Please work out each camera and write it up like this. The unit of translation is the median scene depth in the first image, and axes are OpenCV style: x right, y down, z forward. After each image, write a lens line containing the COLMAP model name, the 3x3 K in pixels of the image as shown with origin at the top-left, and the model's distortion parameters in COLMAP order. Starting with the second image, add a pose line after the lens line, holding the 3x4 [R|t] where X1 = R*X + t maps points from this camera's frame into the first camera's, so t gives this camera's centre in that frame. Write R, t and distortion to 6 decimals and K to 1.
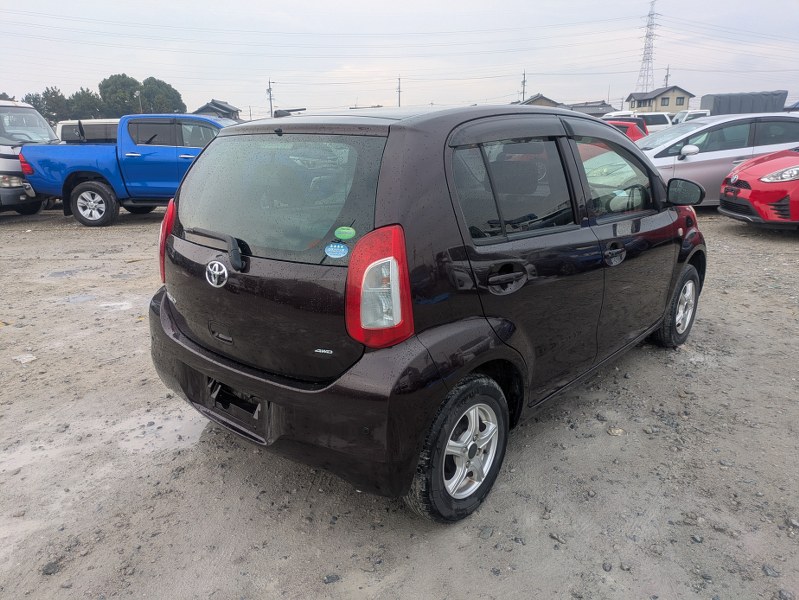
lens RADIAL K [[591.3, 0, 387.3], [0, 591.3, 302.8], [0, 0, 1]] dist [0.050938, -0.038417]
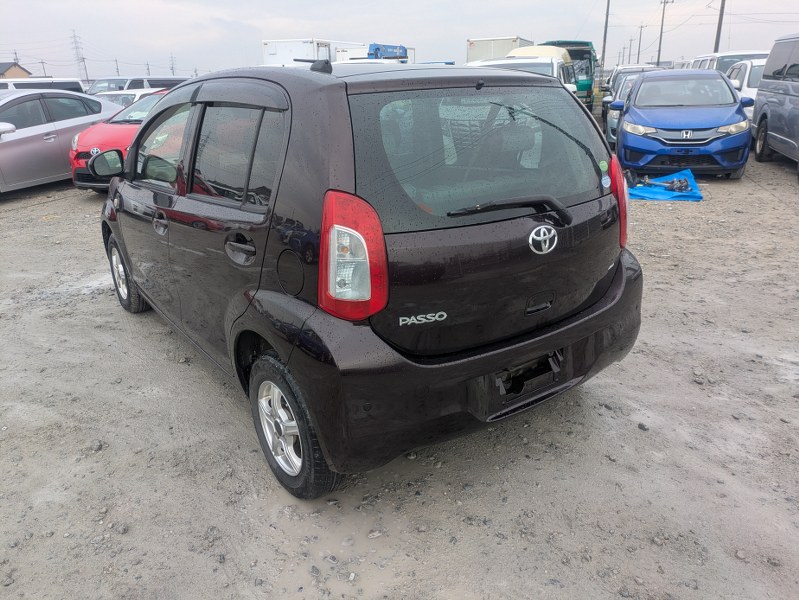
lens RADIAL K [[591.3, 0, 391.3], [0, 591.3, 296.8], [0, 0, 1]] dist [0.050938, -0.038417]
pose [[0.211584, -0.307904, 0.927592, -0.266403], [0.292794, 0.925459, 0.240409, -0.055958], [-0.932472, 0.220727, 0.285964, 0.213655]]
